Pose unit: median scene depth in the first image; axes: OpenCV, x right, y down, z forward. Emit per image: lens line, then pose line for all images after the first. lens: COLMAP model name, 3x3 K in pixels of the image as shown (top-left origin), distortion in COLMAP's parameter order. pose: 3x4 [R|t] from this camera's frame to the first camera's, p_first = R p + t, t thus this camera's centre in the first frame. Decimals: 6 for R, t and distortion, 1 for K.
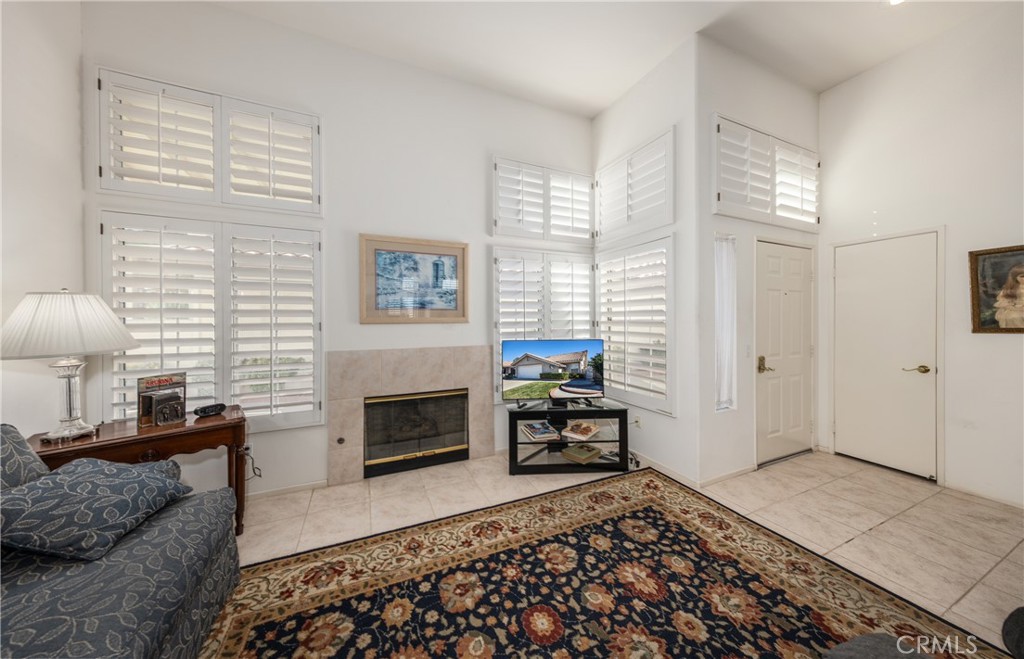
lens RADIAL K [[326.6, 0, 509.9], [0, 326.6, 309.1], [0, 0, 1]] dist [0.005134, -0.000274]
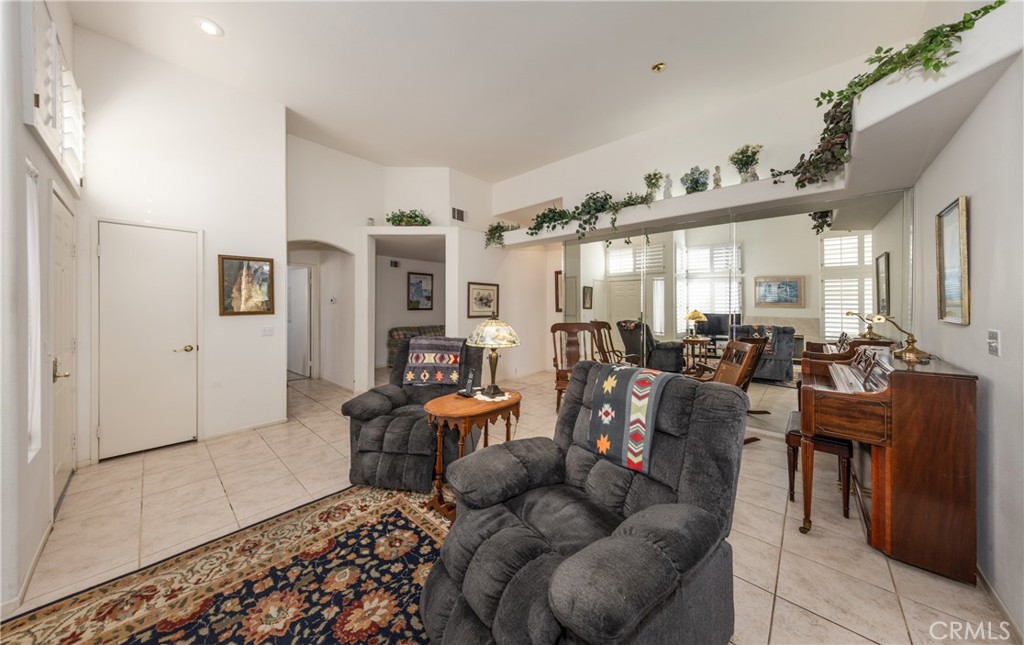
lens RADIAL K [[327.9, 0, 488.9], [0, 327.9, 325.6], [0, 0, 1]] dist [0.000375, -0.000076]
pose [[-0.370019, -0.052507, 0.927539, -0.247675], [-0.035086, 0.998479, 0.042526, 0.017803], [-0.928361, -0.016808, -0.371298, 0.550347]]
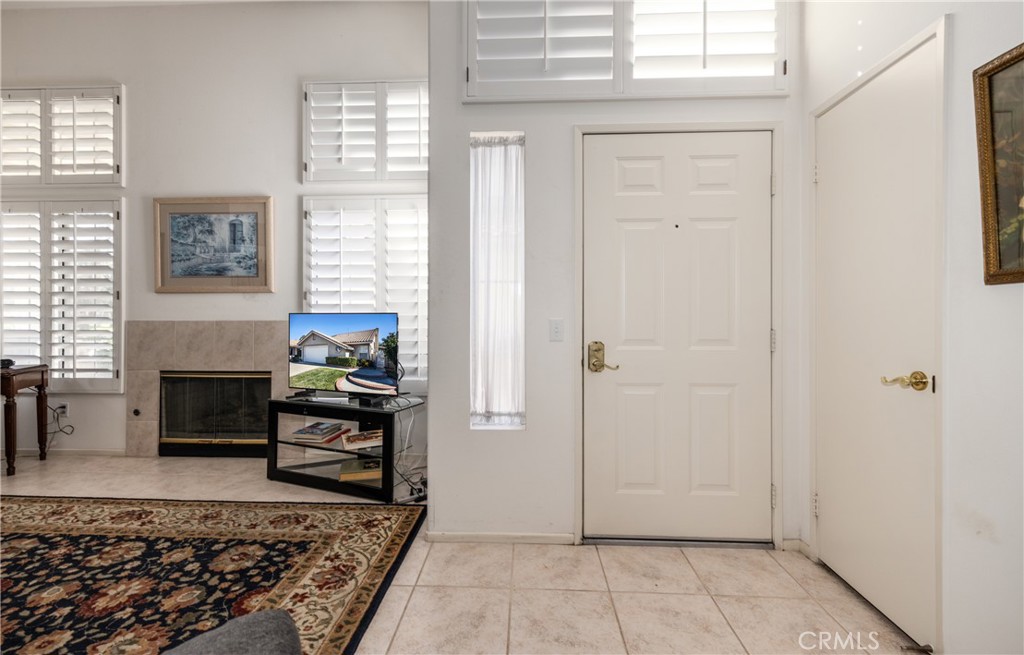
lens RADIAL K [[458.8, 0, 506.6], [0, 458.8, 298.8], [0, 0, 1]] dist [0.003521, 0.000288]
pose [[0.892936, -0.011153, -0.450045, 1.307191], [0.011874, 0.999929, -0.001222, 0.093668], [0.450027, -0.004253, 0.893005, 0.326437]]
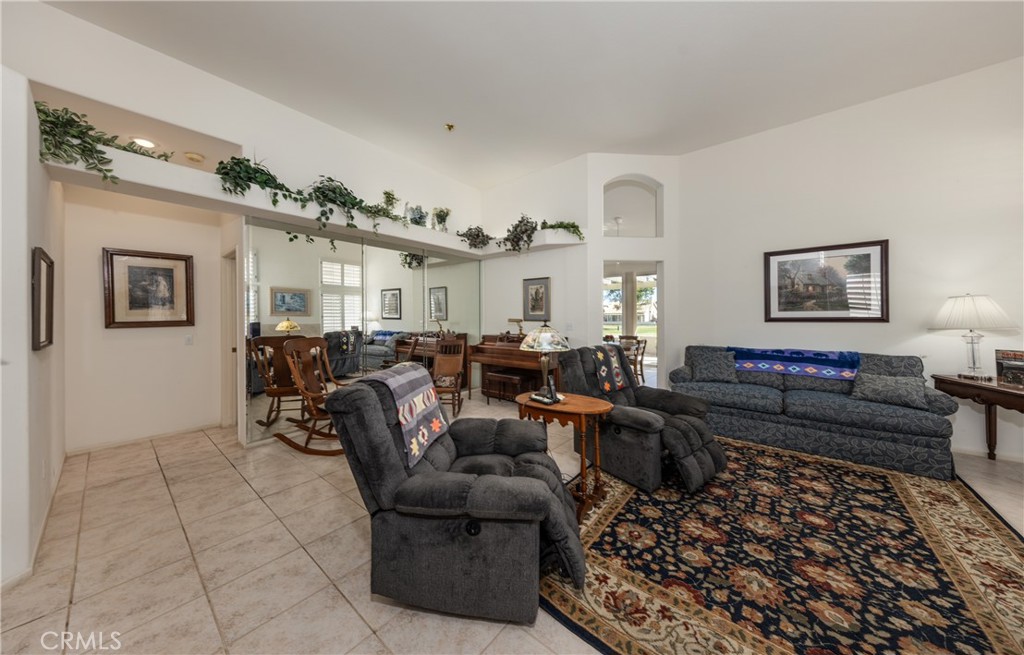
lens RADIAL K [[326.6, 0, 518.8], [0, 326.6, 326.2], [0, 0, 1]] dist [0.005134, -0.000274]
pose [[-0.889096, 0.020151, -0.457277, 1.253827], [0.021218, 0.999771, 0.002803, 0.032613], [0.457229, -0.007211, -0.889320, 1.102662]]
